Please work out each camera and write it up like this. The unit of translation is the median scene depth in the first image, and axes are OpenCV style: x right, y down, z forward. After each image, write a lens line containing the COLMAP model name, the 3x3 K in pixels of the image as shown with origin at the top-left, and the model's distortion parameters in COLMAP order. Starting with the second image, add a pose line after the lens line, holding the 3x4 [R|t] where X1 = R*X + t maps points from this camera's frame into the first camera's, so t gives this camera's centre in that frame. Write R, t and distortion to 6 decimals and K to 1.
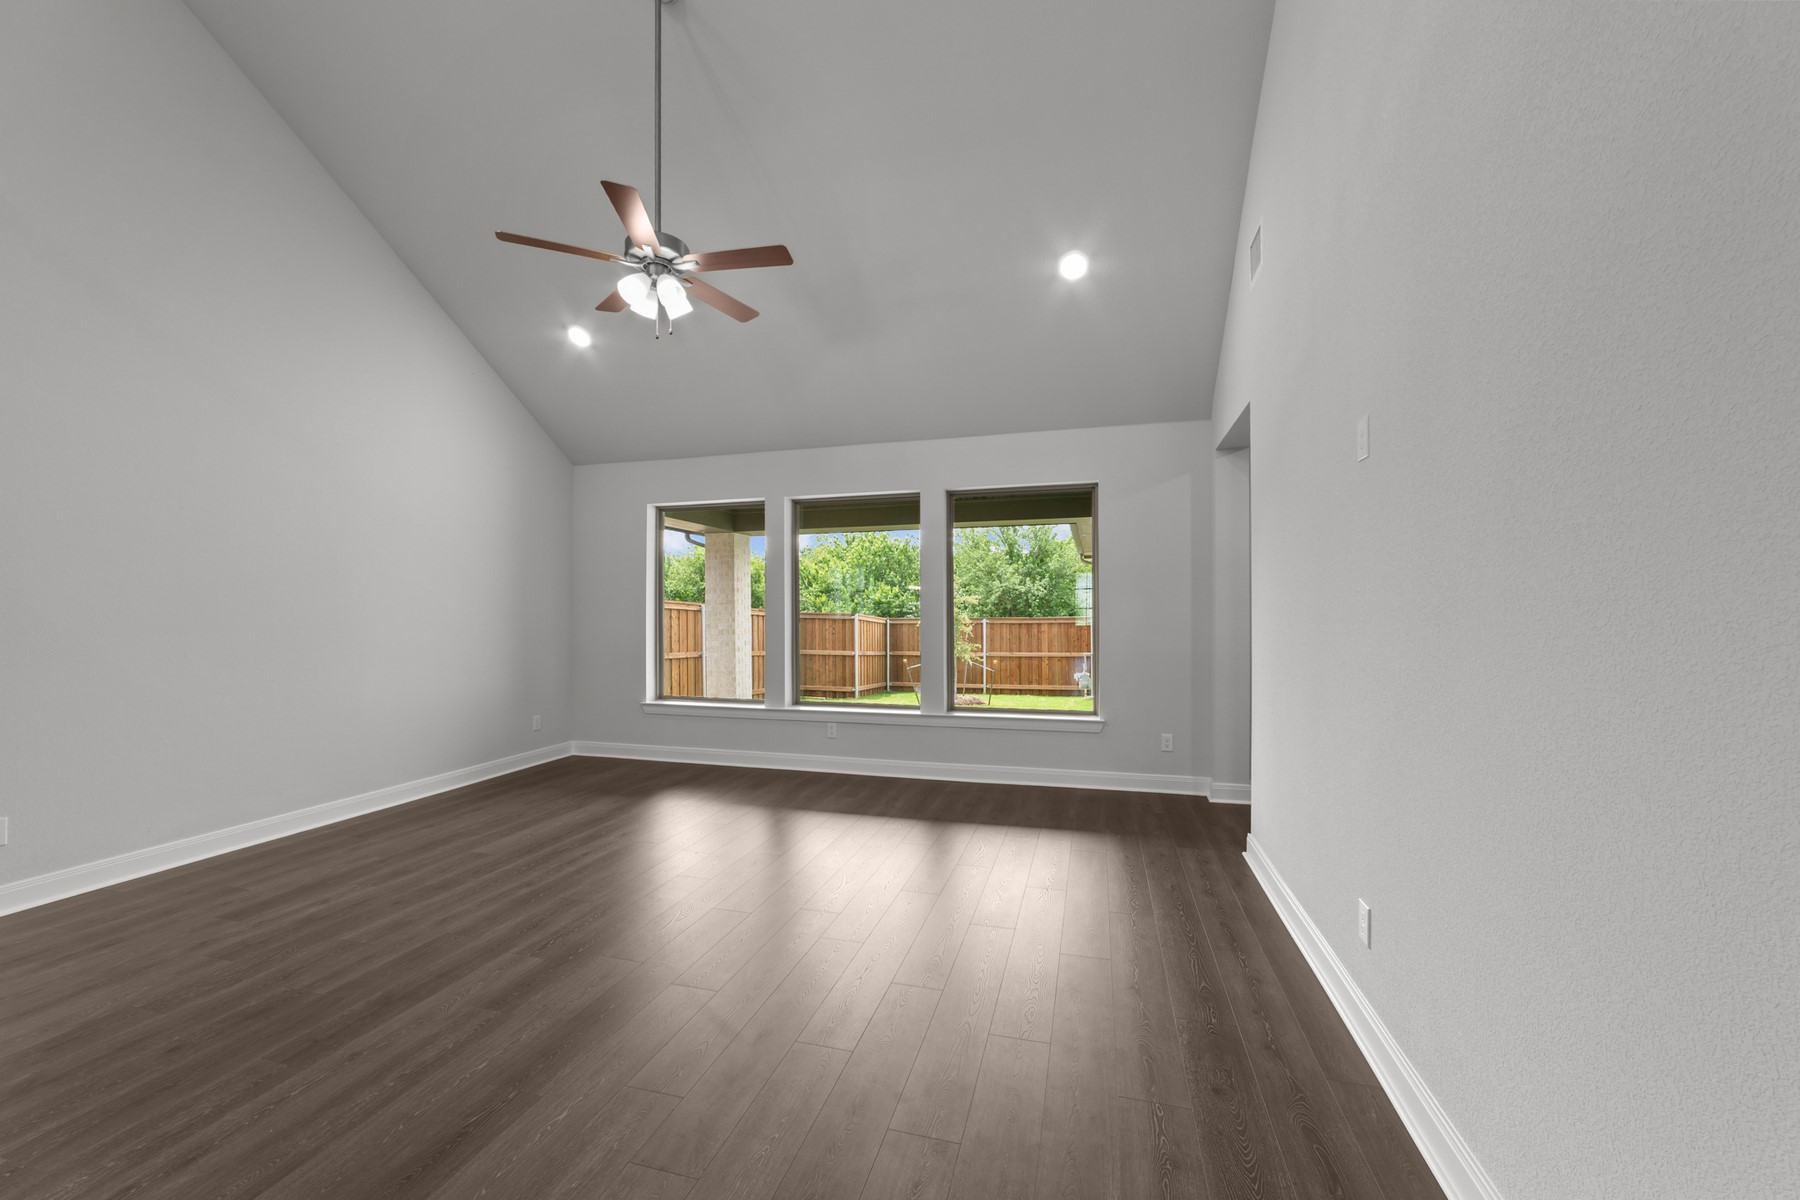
lens RADIAL K [[685.4, 0, 900.0], [0, 685.4, 600.0], [0, 0, 1]] dist [-0.017829, 0.000115]
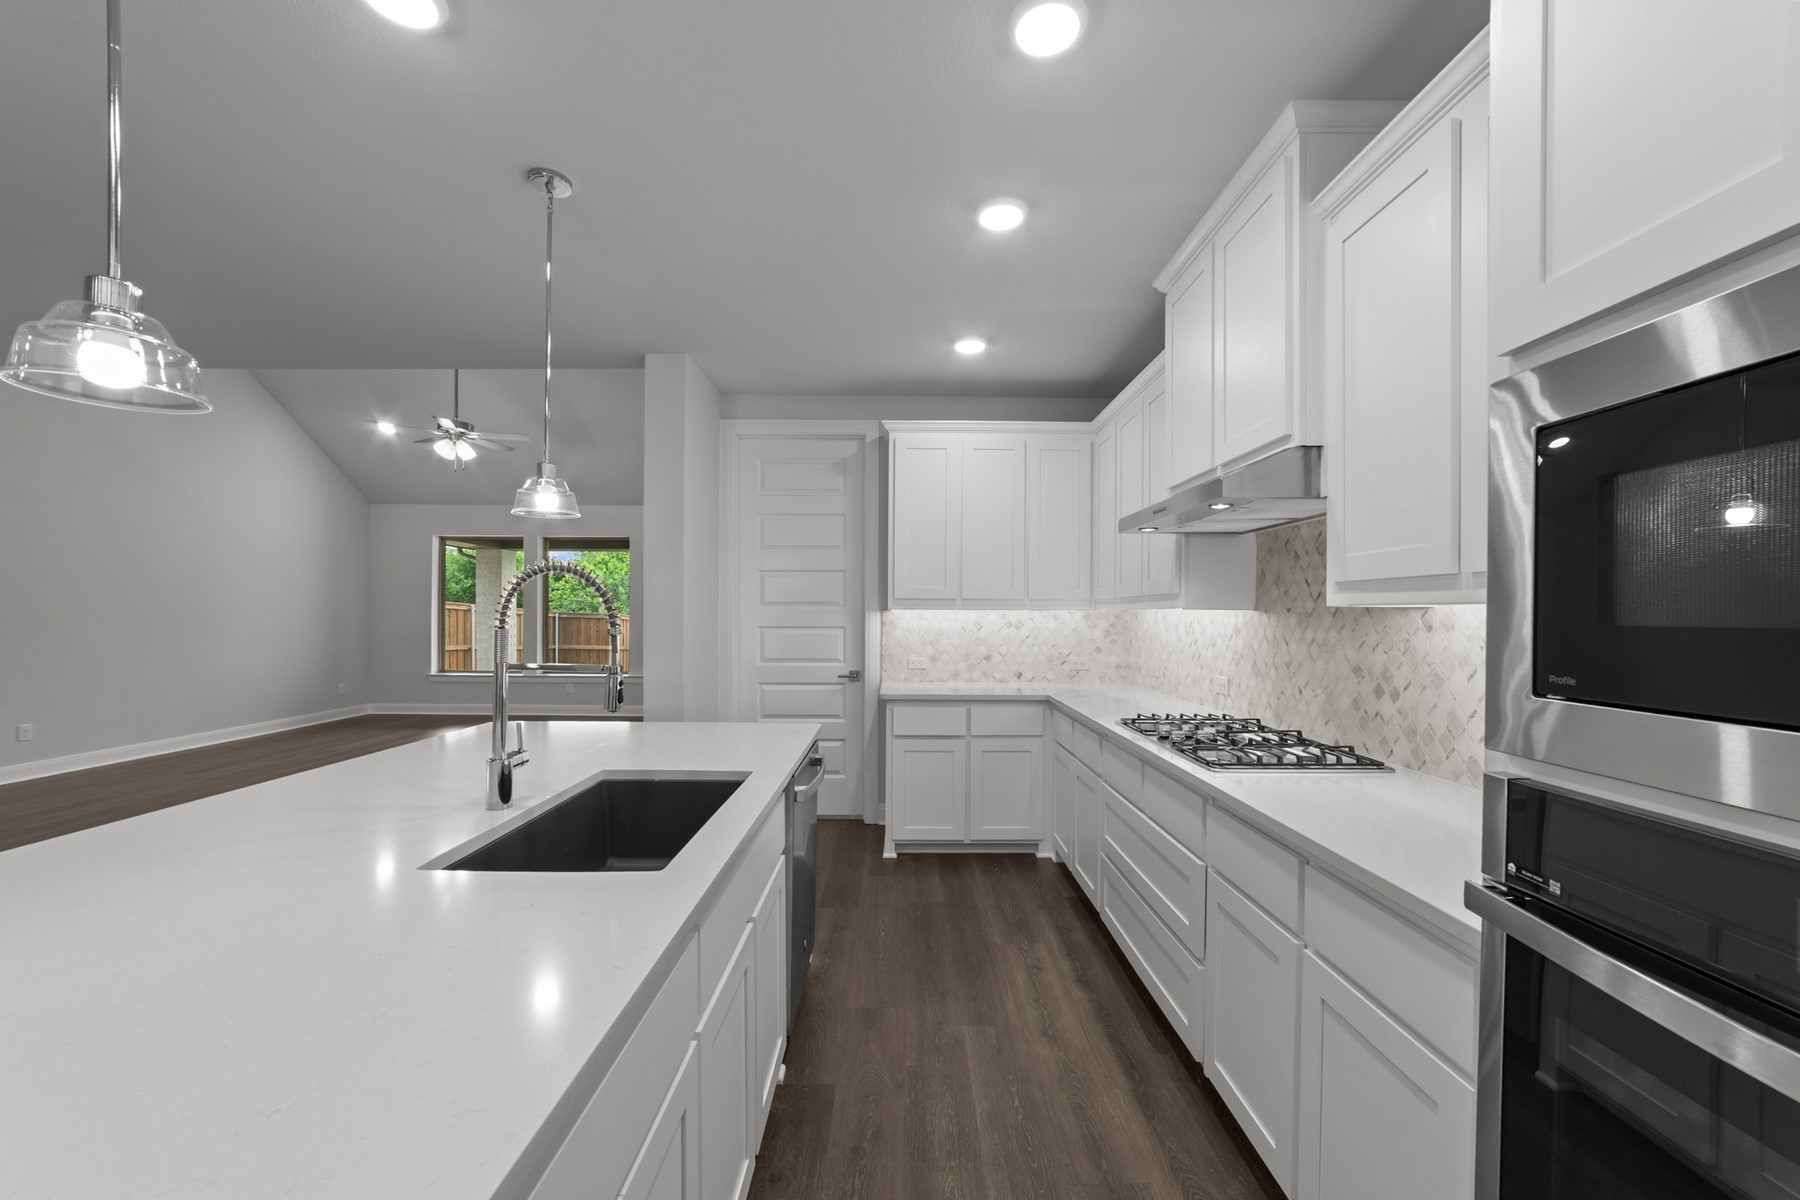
lens RADIAL K [[697.7, 0, 908.8], [0, 697.7, 614.5], [0, 0, 1]] dist [-0.031824, 0.013608]
pose [[0.957740, 0.010005, 0.287460, 0.085321], [-0.015062, 0.999768, 0.015387, -0.005953], [-0.287239, -0.019066, 0.957669, -0.335000]]
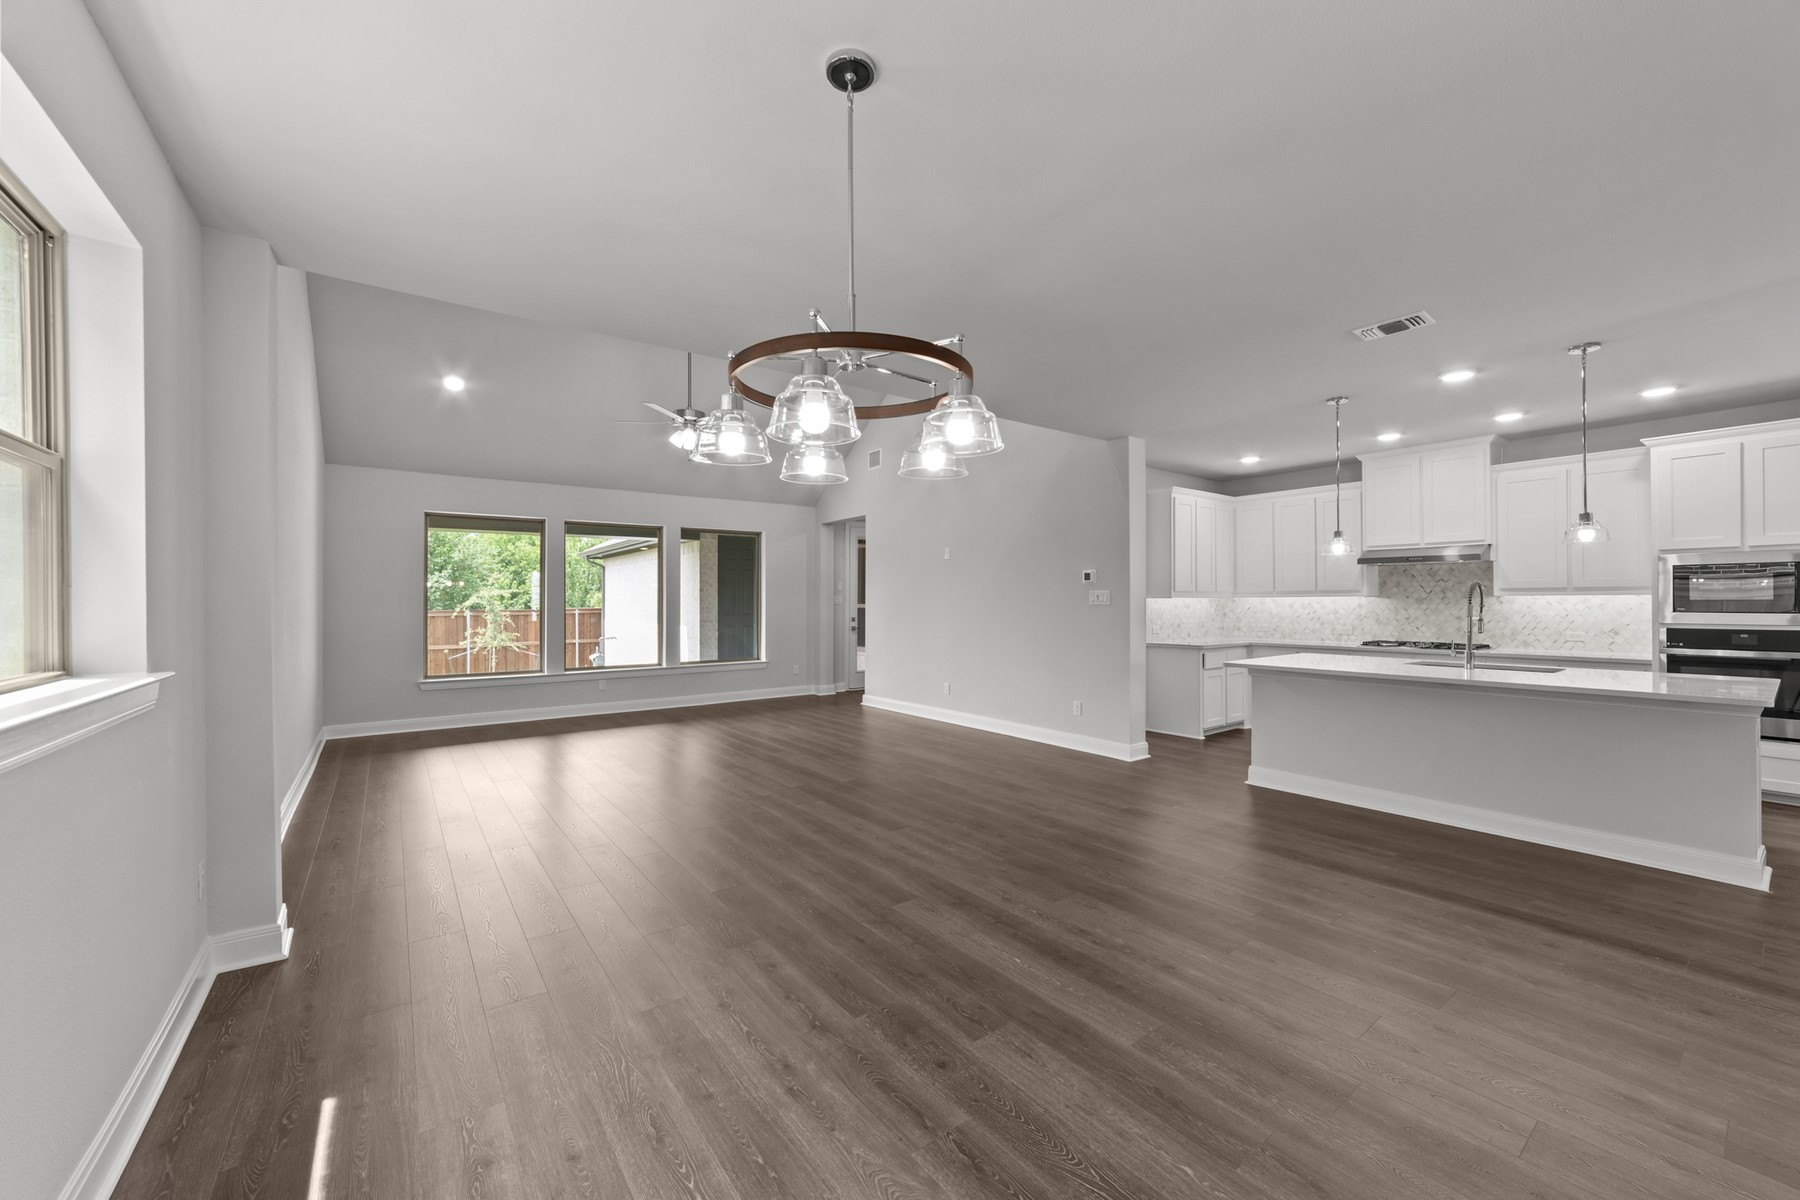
lens RADIAL K [[682.4, 0, 908.5], [0, 682.4, 598.1], [0, 0, 1]] dist [-0.008218, 0.000372]
pose [[0.602174, 0.005863, 0.798343, -0.403435], [-0.011656, 0.999931, 0.001448, -0.001142], [-0.798279, -0.010178, 0.602201, -0.172907]]
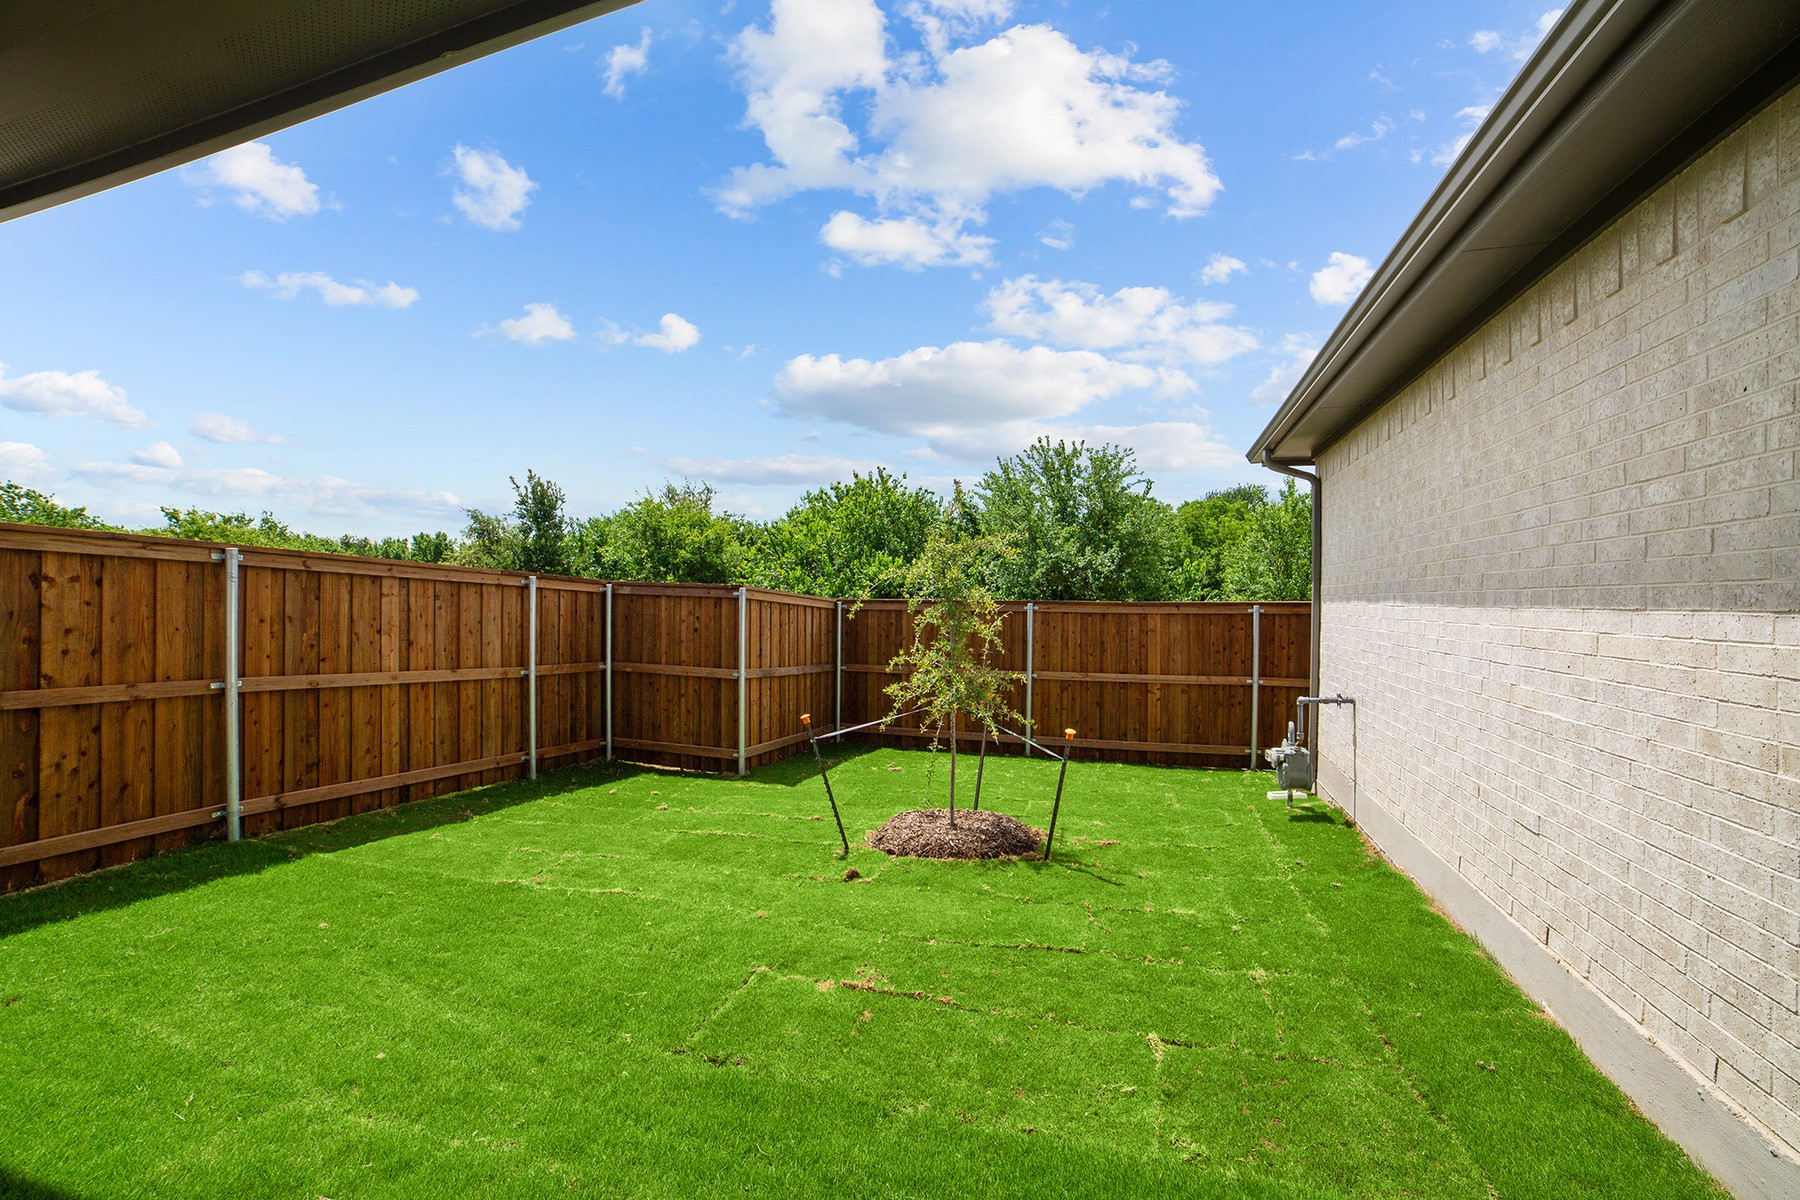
lens RADIAL K [[697.7, 0, 901.8], [0, 697.7, 604.1], [0, 0, 1]] dist [-0.017781, 0.000300]
pose [[0.998823, 0.014422, -0.046307, 0.075752], [-0.013114, 0.999510, 0.028418, 0.020926], [0.046695, -0.027777, 0.998523, 0.682965]]
